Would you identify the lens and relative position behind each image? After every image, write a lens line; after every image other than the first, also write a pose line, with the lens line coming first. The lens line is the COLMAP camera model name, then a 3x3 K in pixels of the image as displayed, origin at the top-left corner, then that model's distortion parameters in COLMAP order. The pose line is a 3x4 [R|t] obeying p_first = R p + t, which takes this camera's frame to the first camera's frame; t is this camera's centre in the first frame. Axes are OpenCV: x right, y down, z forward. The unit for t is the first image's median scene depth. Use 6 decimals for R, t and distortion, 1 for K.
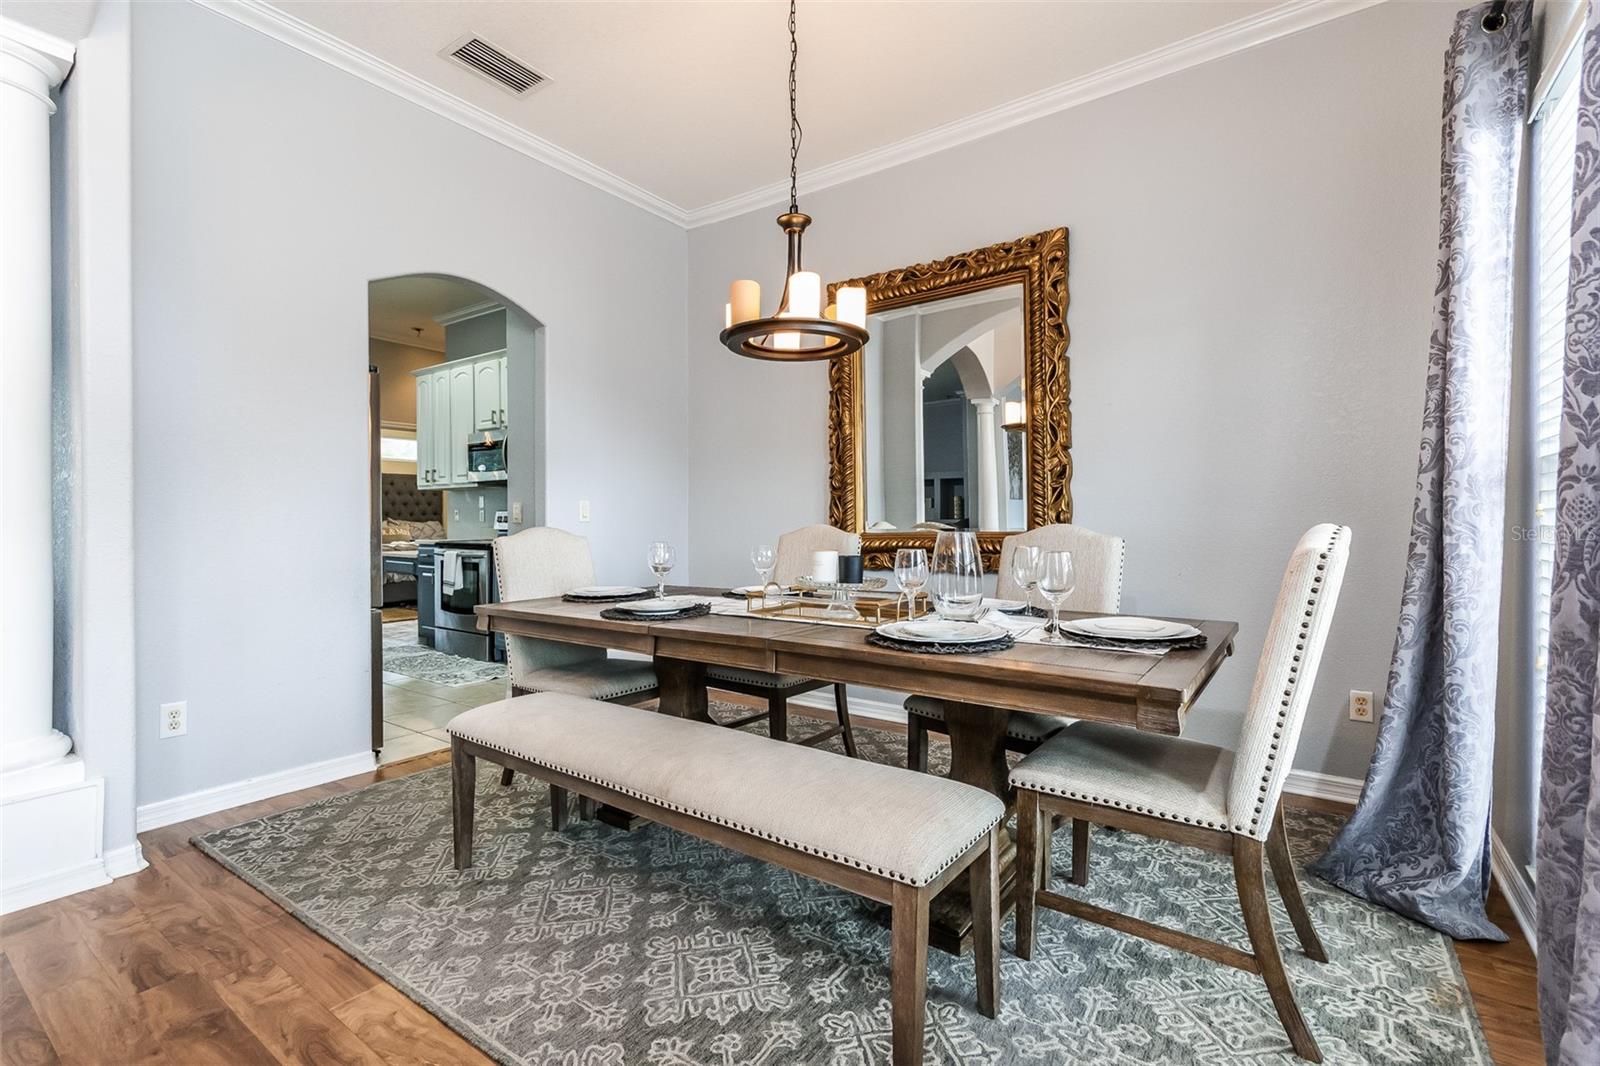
lens RADIAL K [[711.9, 0, 797.9], [0, 711.9, 531.6], [0, 0, 1]] dist [0.001075, 0.000698]
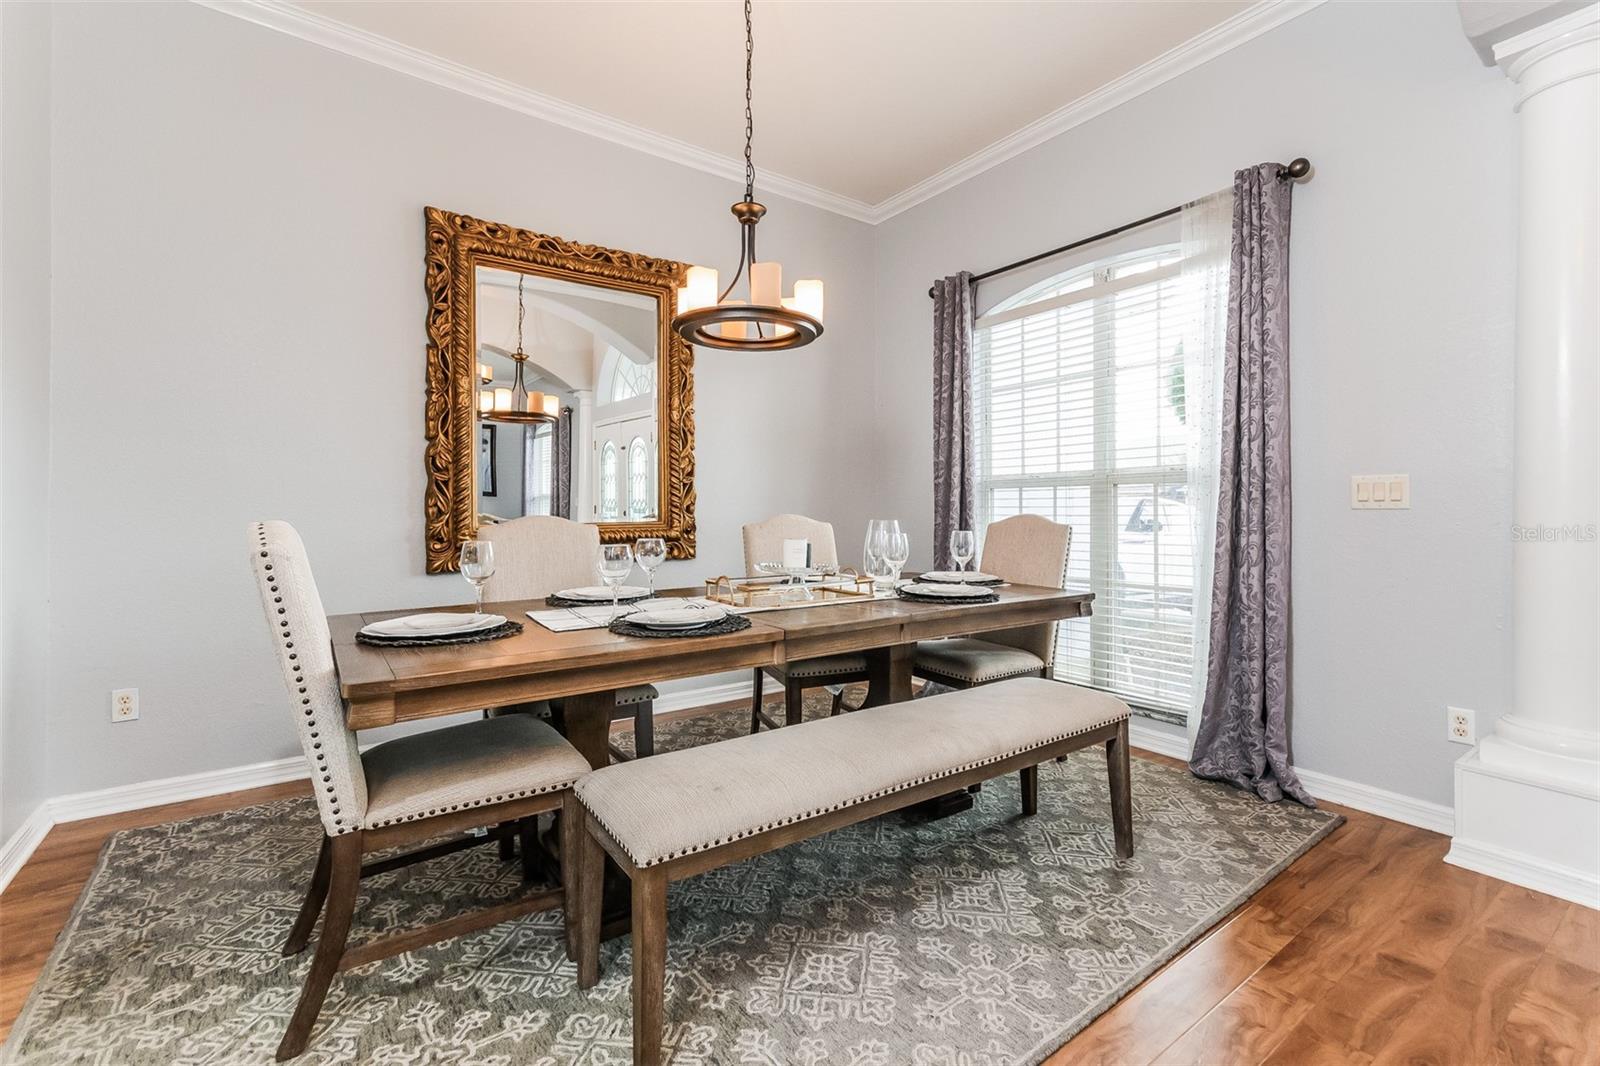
lens RADIAL K [[711.9, 0, 779.2], [0, 711.9, 512.3], [0, 0, 1]] dist [0.001075, 0.000698]
pose [[0.319574, 0.007074, 0.947535, -1.023304], [0.013358, 0.999839, -0.011970, 0.000855], [-0.947467, 0.016483, 0.319428, 0.711556]]
